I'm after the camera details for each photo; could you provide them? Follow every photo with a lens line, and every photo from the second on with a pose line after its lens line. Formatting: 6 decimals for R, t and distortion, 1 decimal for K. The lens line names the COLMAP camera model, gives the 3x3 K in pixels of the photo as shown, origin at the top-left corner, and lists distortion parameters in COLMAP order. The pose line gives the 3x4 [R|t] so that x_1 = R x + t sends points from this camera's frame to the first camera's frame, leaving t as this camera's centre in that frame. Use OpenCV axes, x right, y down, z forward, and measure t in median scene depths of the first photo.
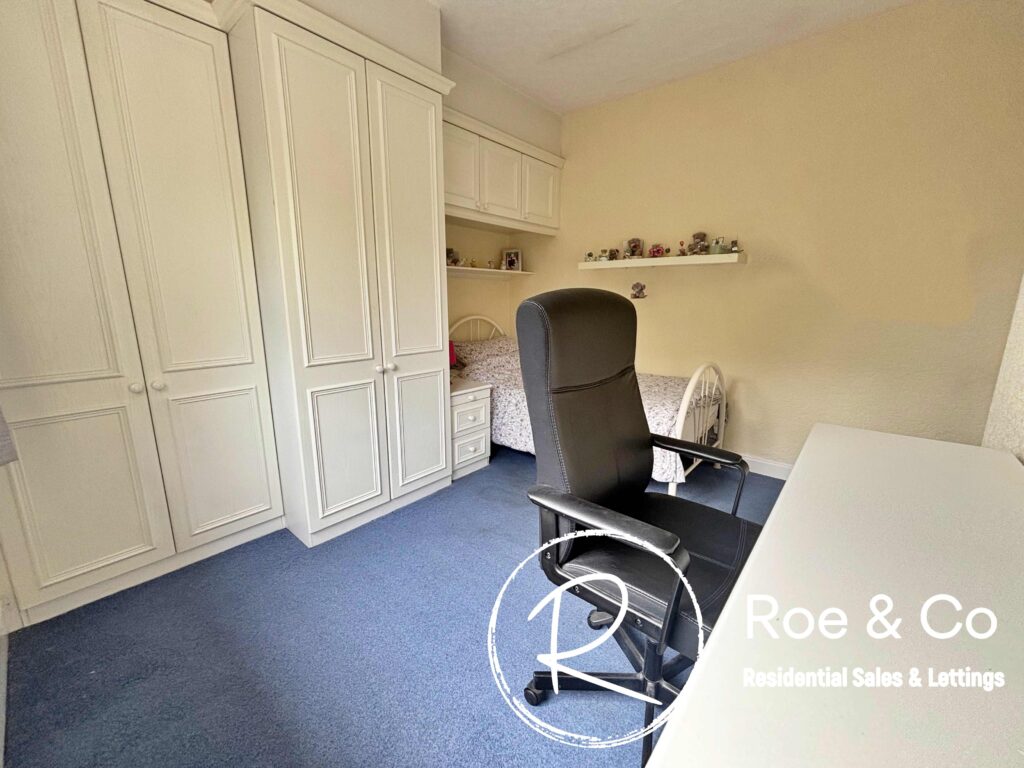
lens RADIAL K [[414.2, 0, 513.6], [0, 414.2, 380.7], [0, 0, 1]] dist [-0.003128, 0.000441]
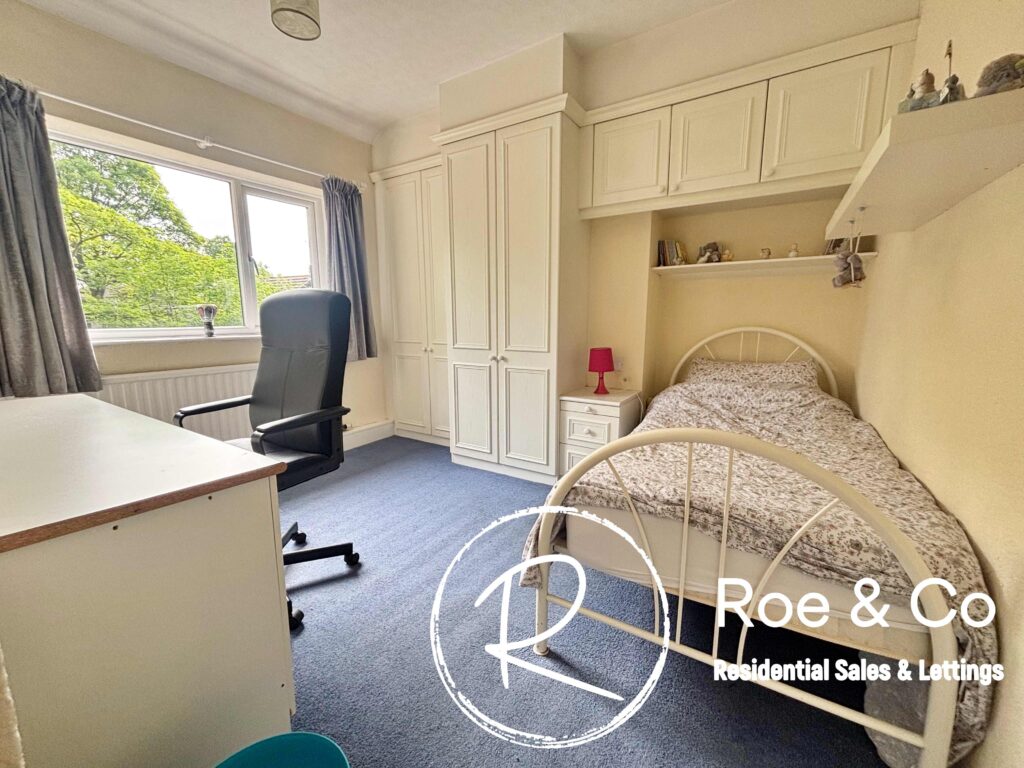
lens RADIAL K [[414.2, 0, 512.3], [0, 414.2, 384.9], [0, 0, 1]] dist [-0.003128, 0.000441]
pose [[0.140155, 0.157087, -0.977589, 0.810873], [-0.188996, 0.973425, 0.129321, -0.104367], [0.971924, 0.166635, 0.166119, 0.703481]]
